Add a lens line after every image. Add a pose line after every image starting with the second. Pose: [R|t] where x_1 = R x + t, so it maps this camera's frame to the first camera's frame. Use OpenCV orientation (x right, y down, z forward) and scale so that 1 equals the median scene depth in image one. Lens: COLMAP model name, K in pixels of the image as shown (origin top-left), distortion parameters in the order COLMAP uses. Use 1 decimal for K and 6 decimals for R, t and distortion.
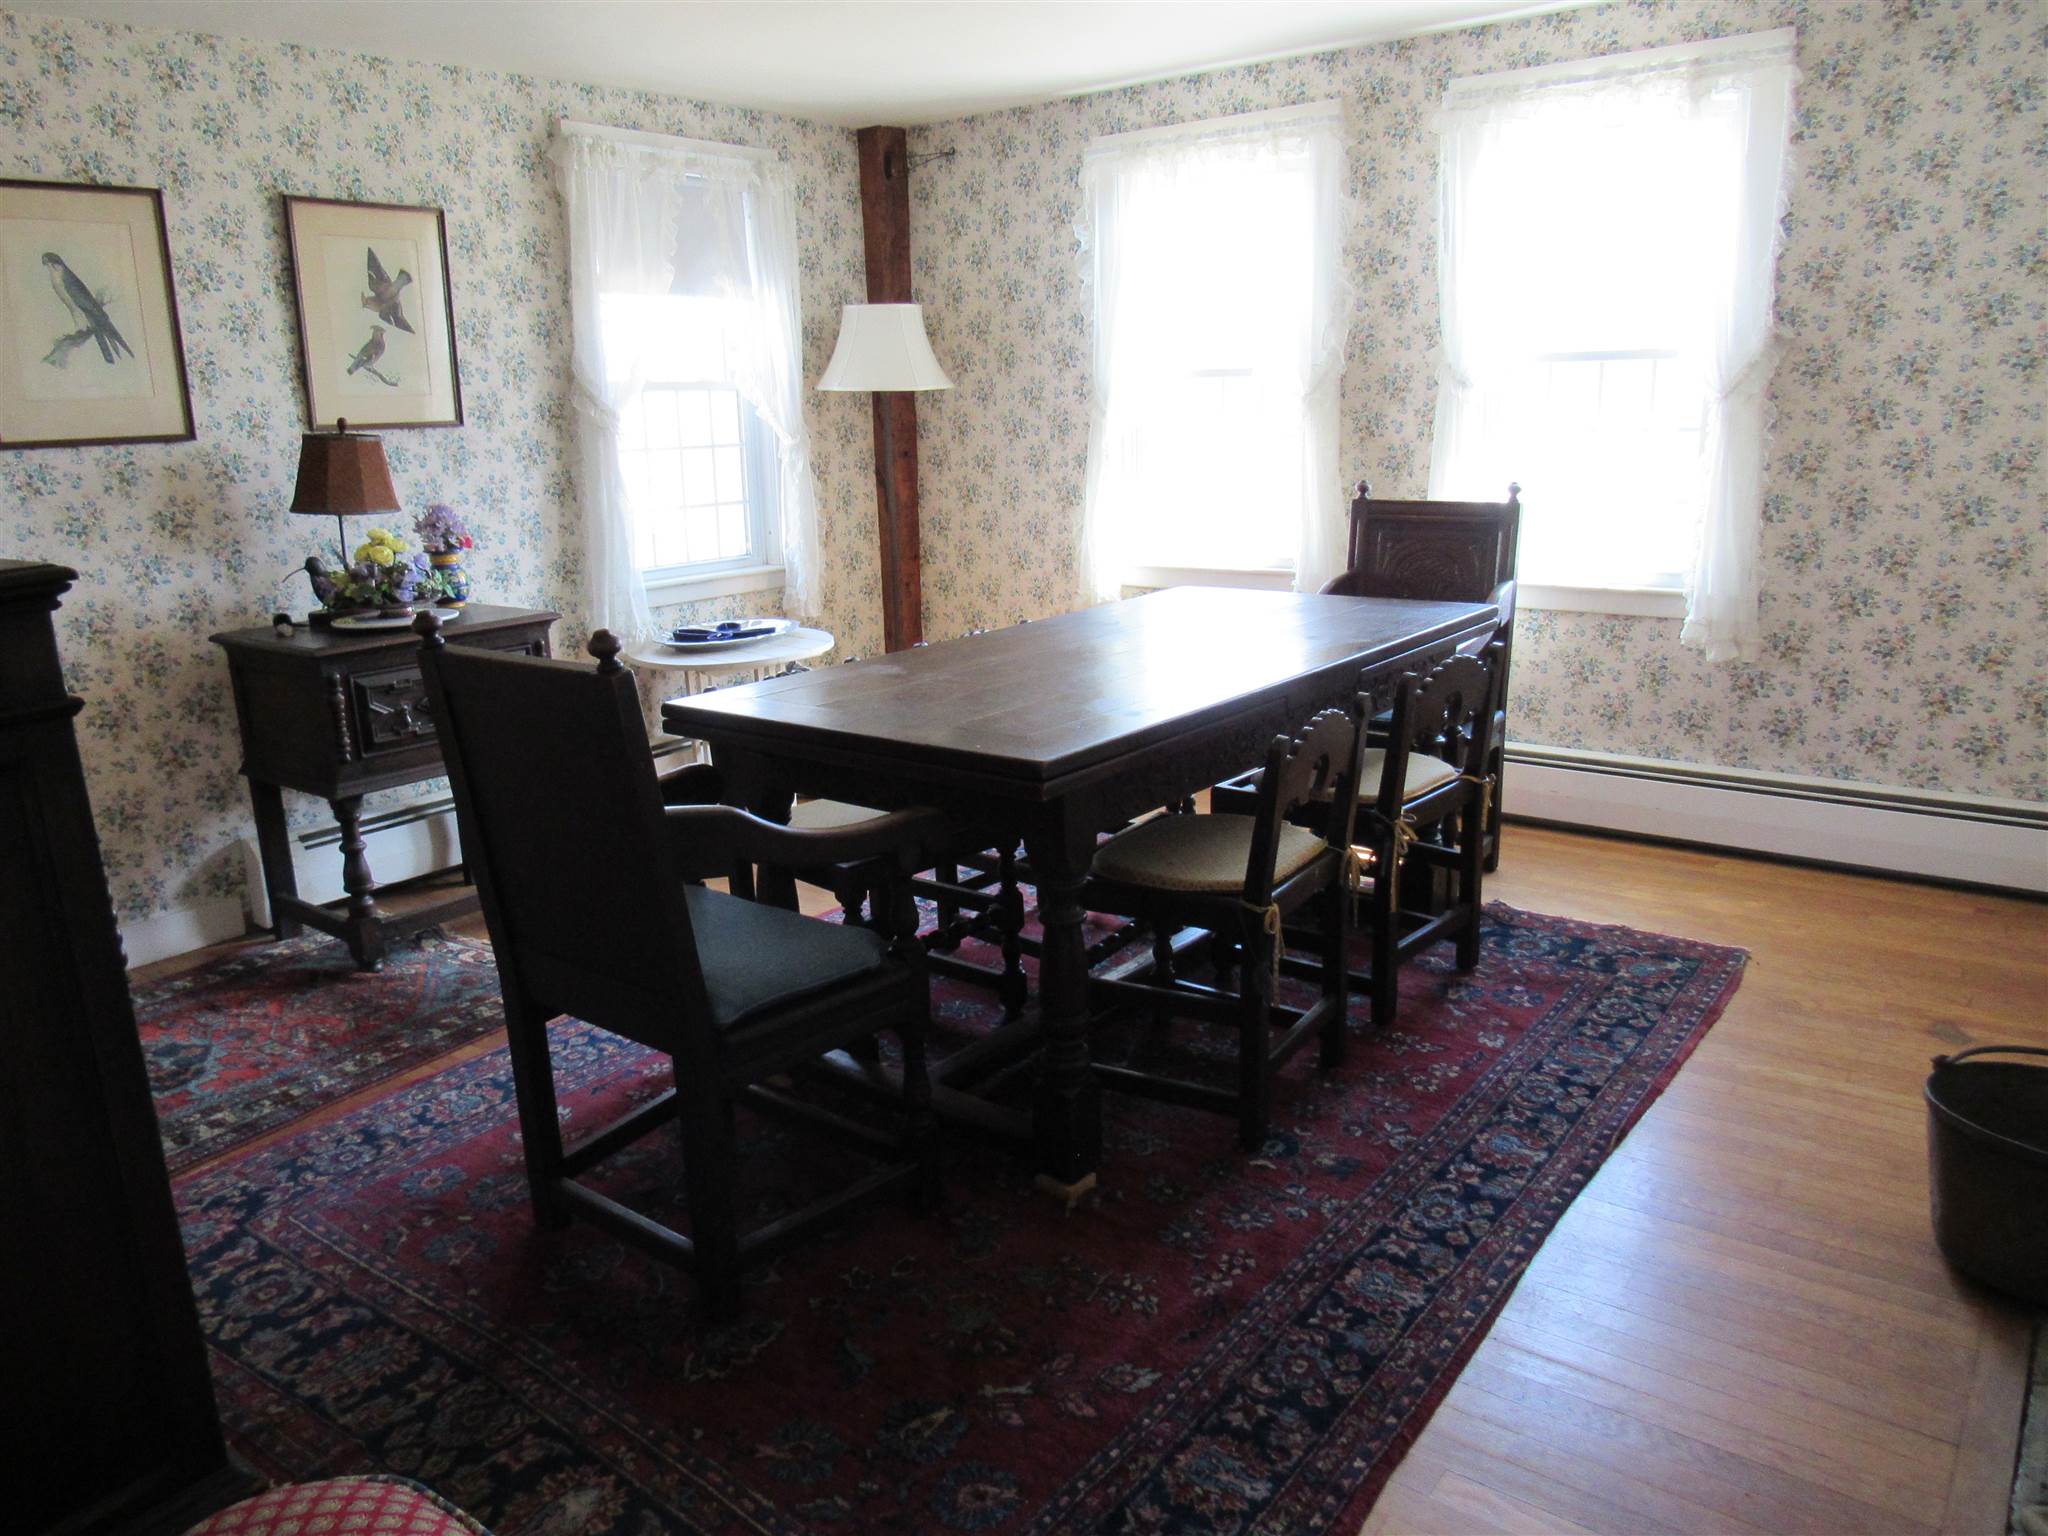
lens RADIAL K [[1512.1, 0, 1024.0], [0, 1512.1, 768.0], [0, 0, 1]] dist [-0.003348, -0.005589]
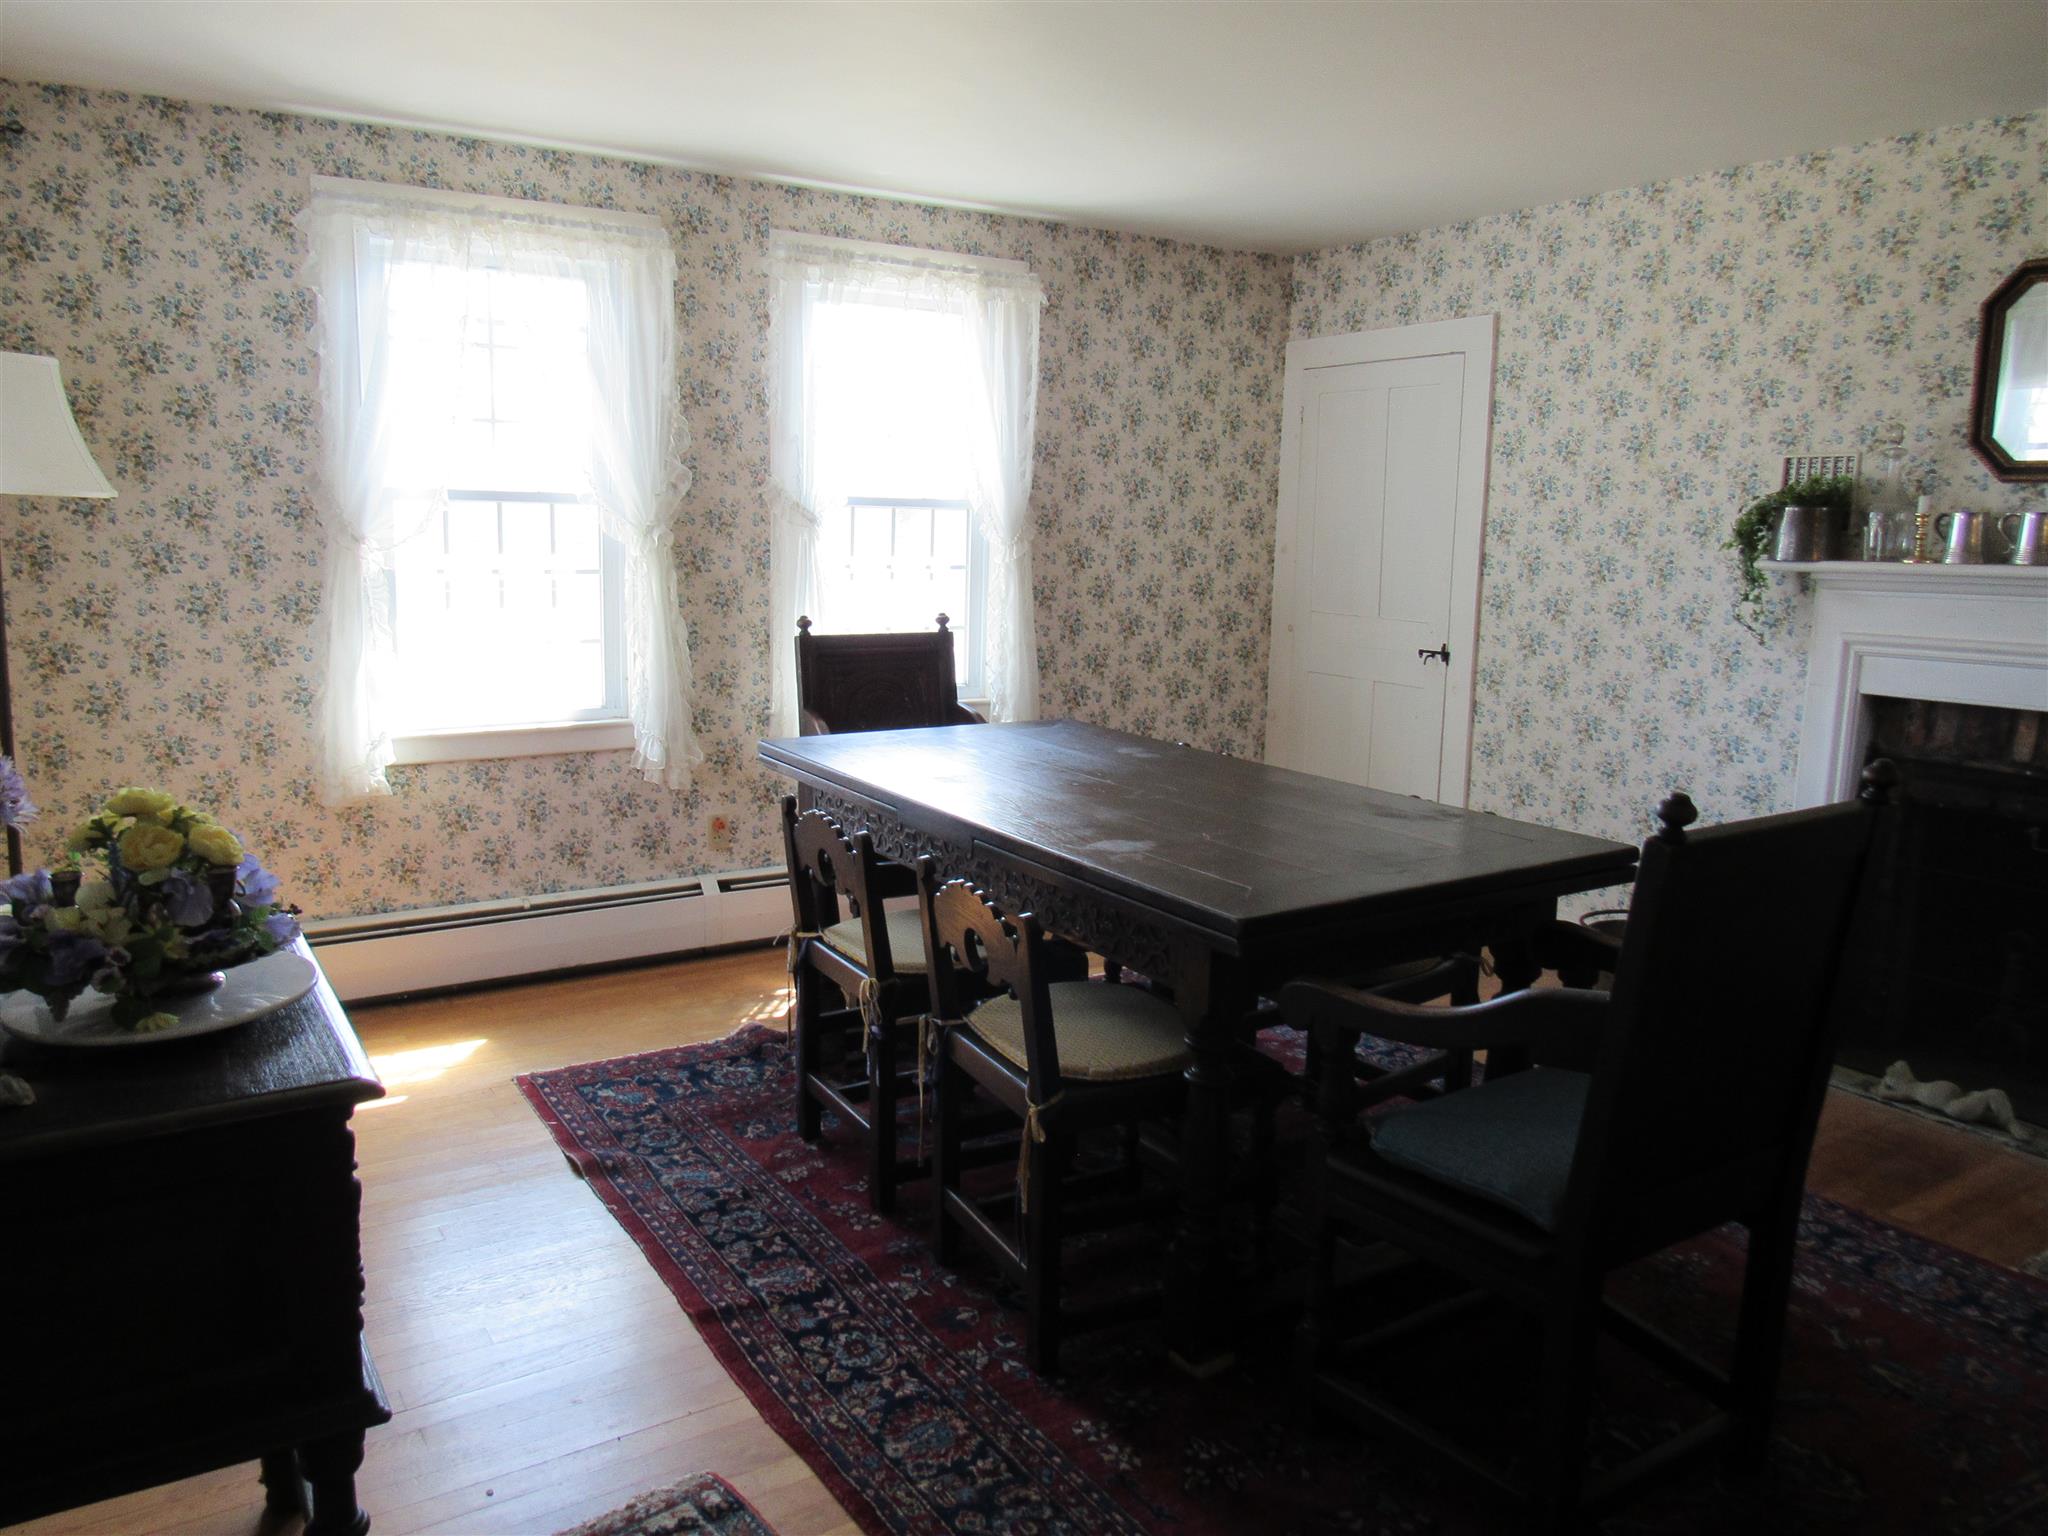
lens RADIAL K [[1583.9, 0, 1024.1], [0, 1583.9, 820.2], [0, 0, 1]] dist [-0.024943, -0.009344]
pose [[0.295776, -0.140231, 0.944908, -0.690877], [0.203444, 0.975720, 0.081122, -0.108587], [-0.933342, 0.168242, 0.317124, 0.532565]]
